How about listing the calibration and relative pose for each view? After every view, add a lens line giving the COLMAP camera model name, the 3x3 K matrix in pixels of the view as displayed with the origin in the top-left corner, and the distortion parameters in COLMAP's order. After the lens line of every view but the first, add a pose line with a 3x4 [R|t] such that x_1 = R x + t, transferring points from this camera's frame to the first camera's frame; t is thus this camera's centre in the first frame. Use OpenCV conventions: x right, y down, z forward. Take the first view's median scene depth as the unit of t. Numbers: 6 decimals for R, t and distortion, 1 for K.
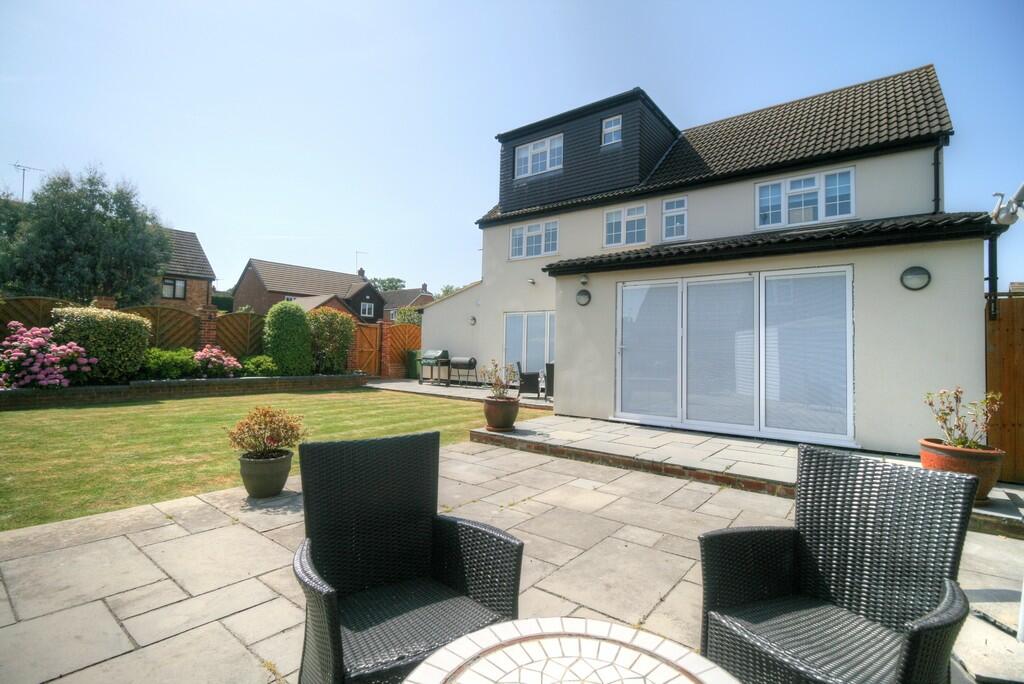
lens RADIAL K [[483.2, 0, 508.7], [0, 483.2, 342.1], [0, 0, 1]] dist [-0.014350, -0.001721]
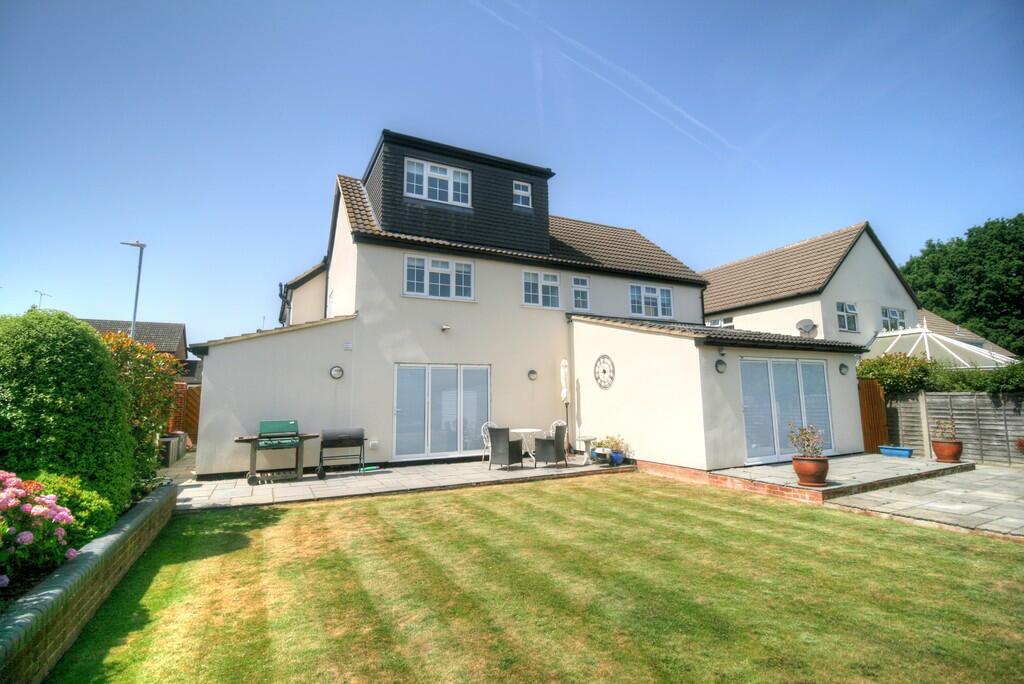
lens RADIAL K [[483.2, 0, 511.4], [0, 483.2, 338.2], [0, 0, 1]] dist [-0.014350, -0.001721]
pose [[0.419287, 0.090656, 0.903316, -0.656790], [0.004932, 0.994760, -0.102122, -0.024044], [-0.907840, 0.047273, 0.416643, 0.565012]]
